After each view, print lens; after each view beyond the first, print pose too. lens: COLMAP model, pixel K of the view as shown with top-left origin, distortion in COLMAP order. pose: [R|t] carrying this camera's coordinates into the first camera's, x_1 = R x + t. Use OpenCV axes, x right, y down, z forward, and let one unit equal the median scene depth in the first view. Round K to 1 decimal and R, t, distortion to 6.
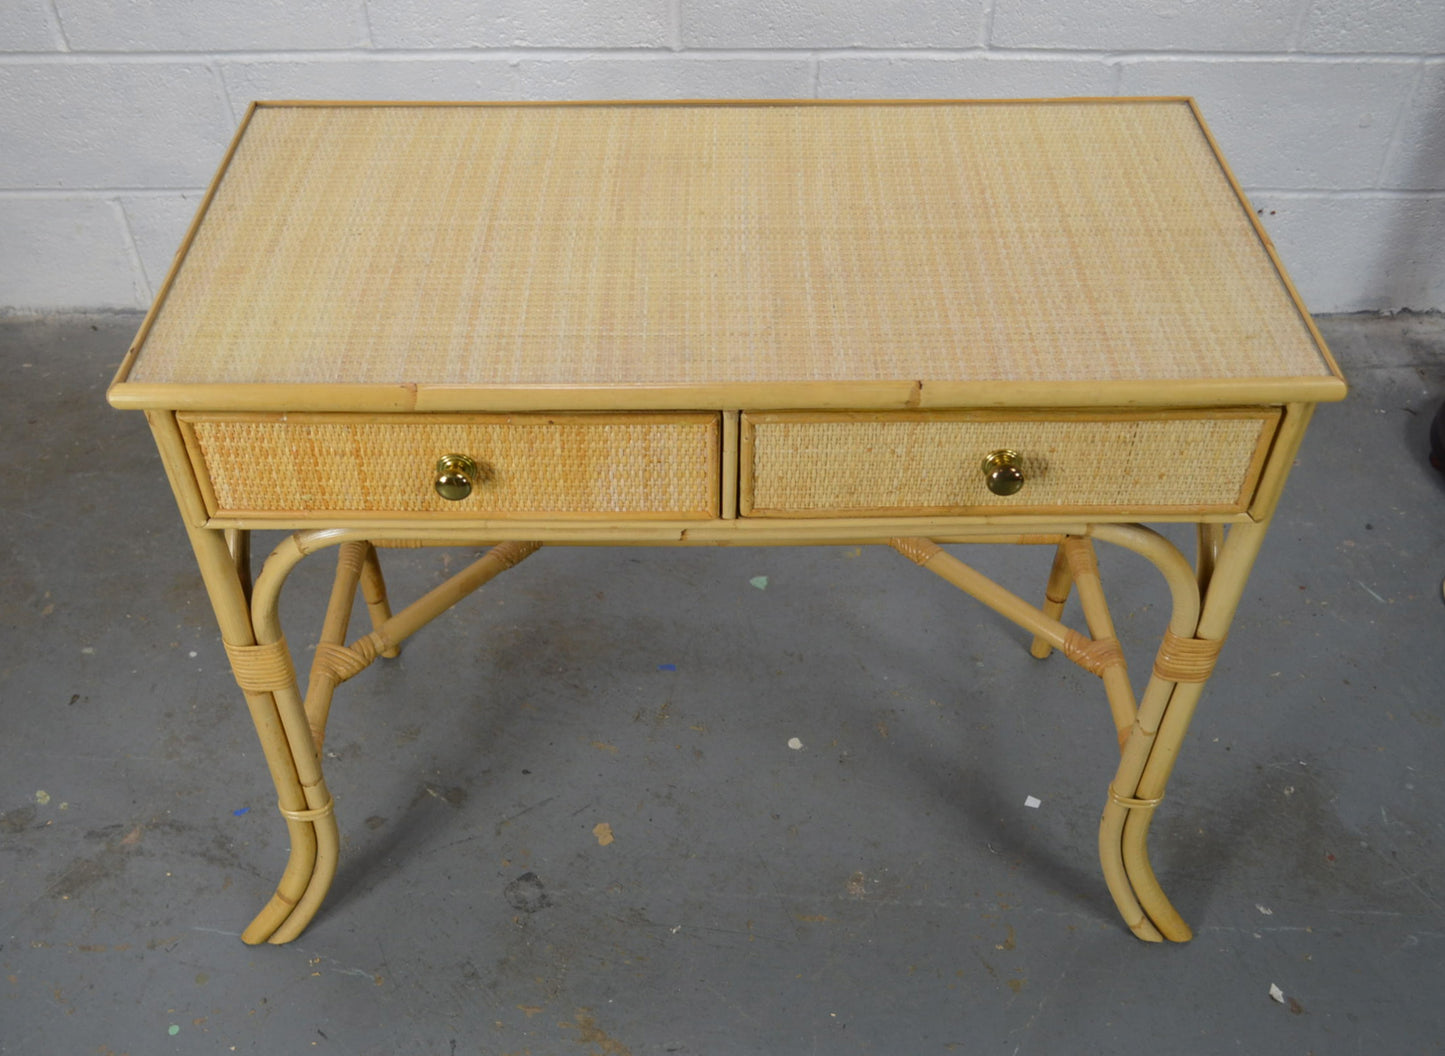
lens RADIAL K [[1414.9, 0, 716.7], [0, 1414.9, 546.7], [0, 0, 1]] dist [-0.019618, 0.000000]
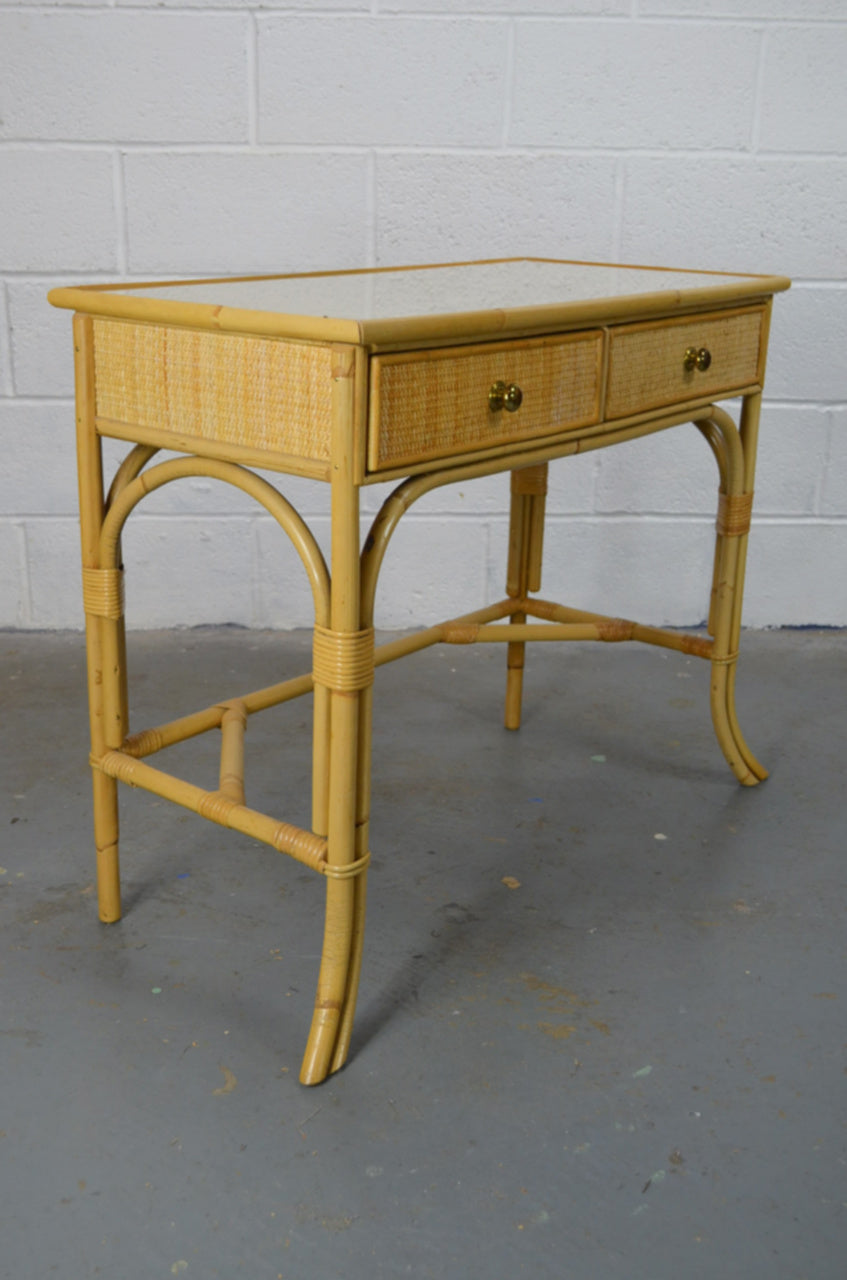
lens RADIAL K [[1447.6, 0, 414.8], [0, 1447.6, 645.3], [0, 0, 1]] dist [-0.024876, 0.000000]
pose [[0.998259, -0.001686, 0.058962, -0.219956], [0.026620, 0.904886, -0.424821, 0.509504], [-0.052637, 0.425651, 0.903355, -0.119264]]
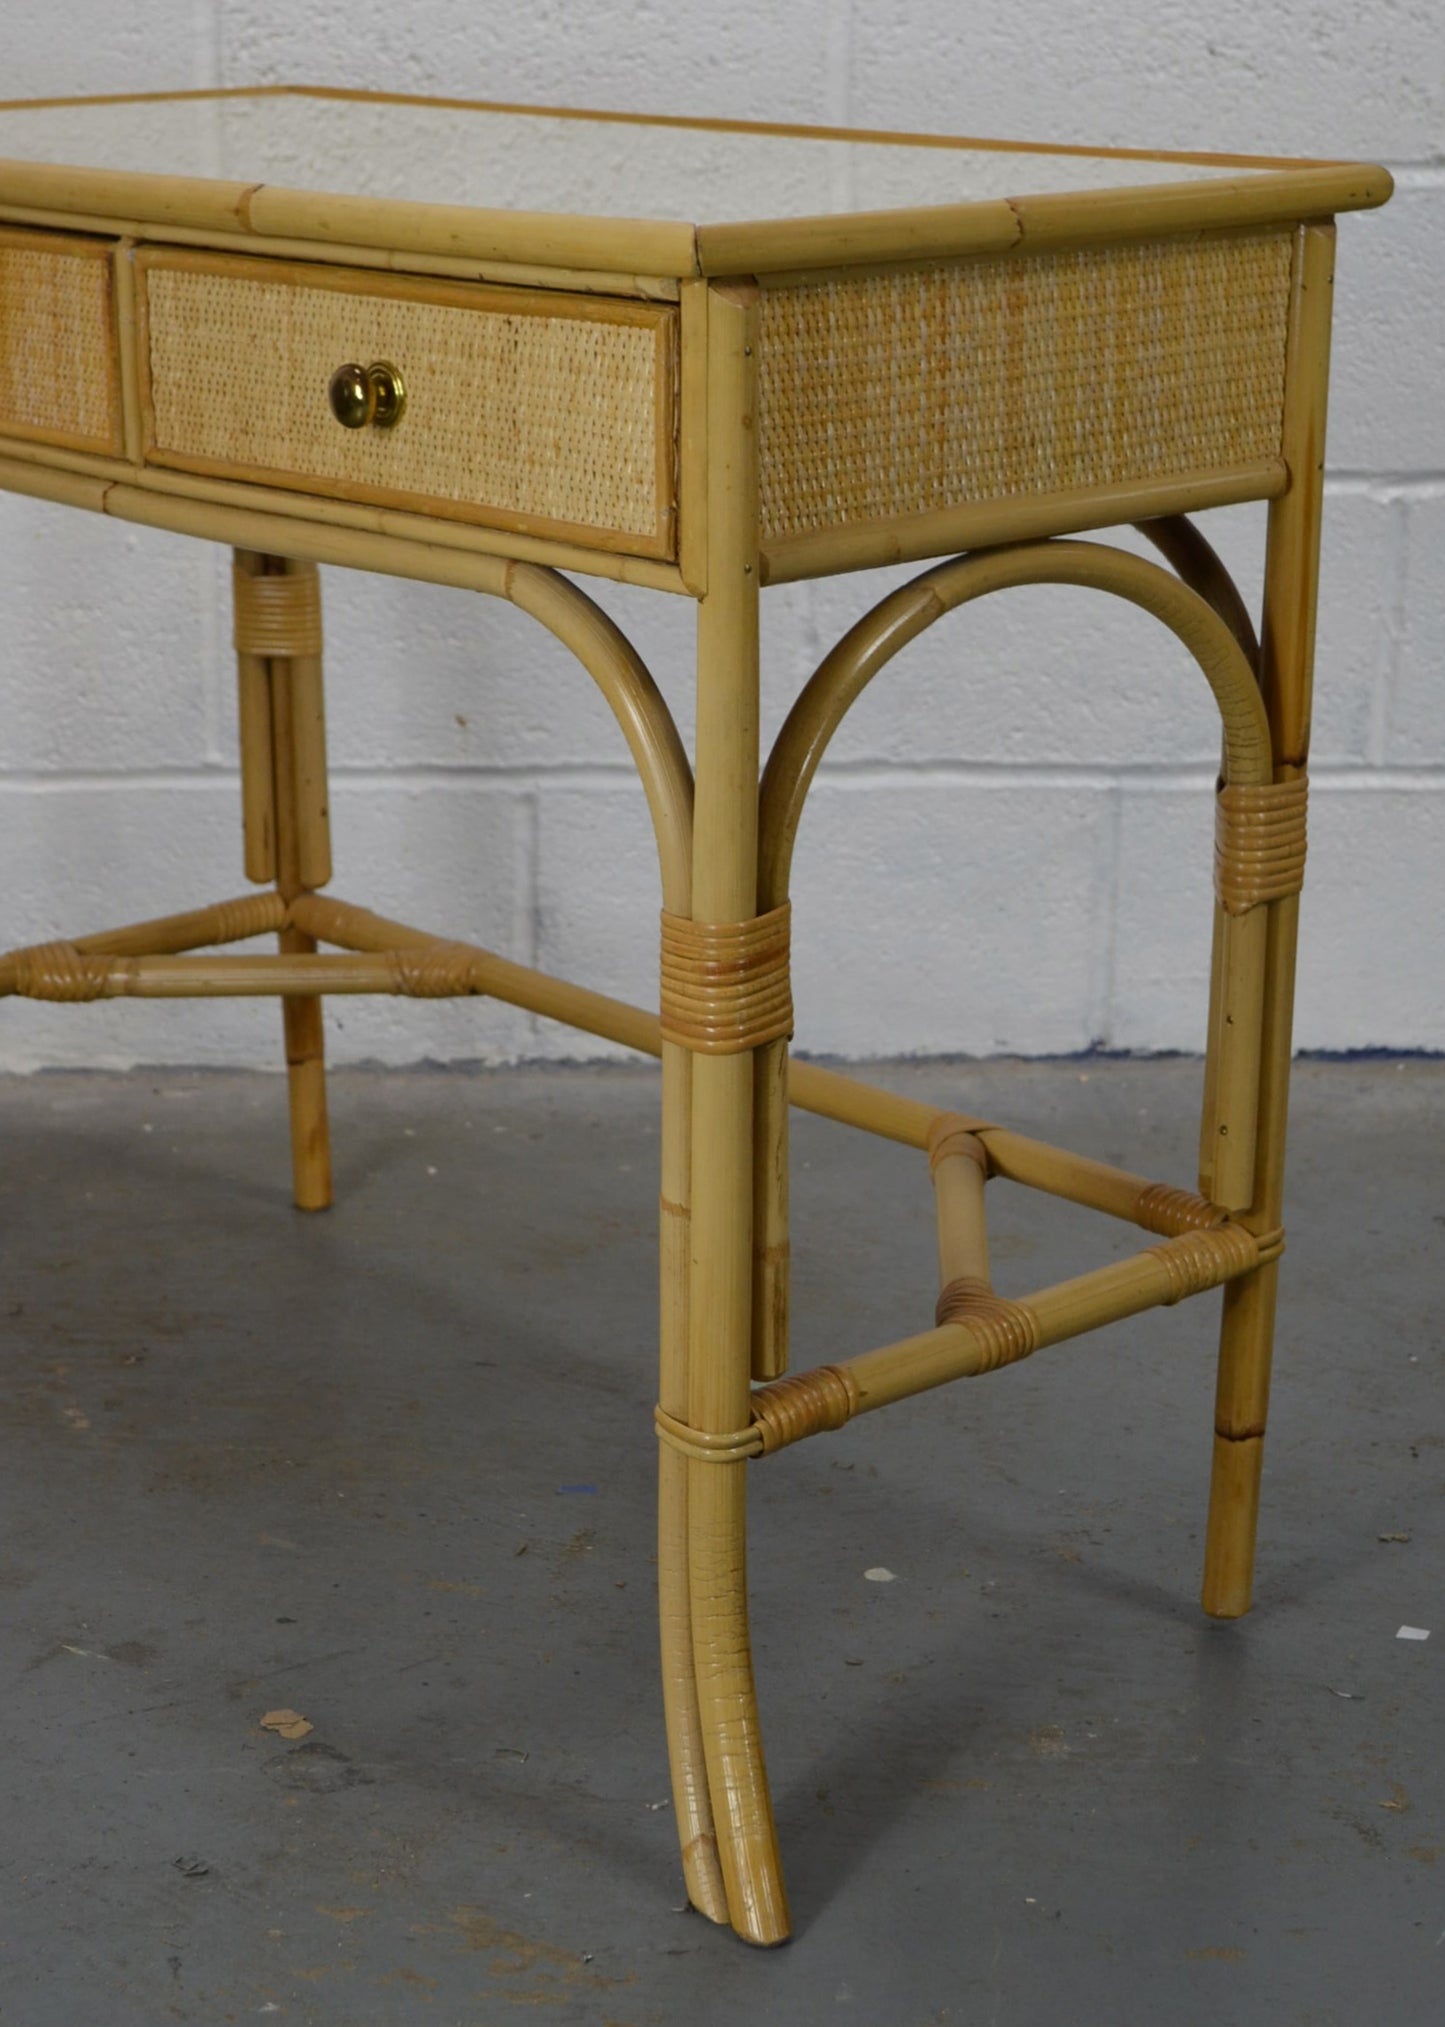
lens RADIAL K [[3851.7, 0, 722.2], [0, 3851.7, 1095.8], [0, 0, 1]] dist [-0.013632, 0.000000]
pose [[0.996122, -0.010889, 0.087310, -0.103696], [0.048091, 0.898355, -0.436629, 0.554904], [-0.073681, 0.439134, 0.895395, -0.168184]]
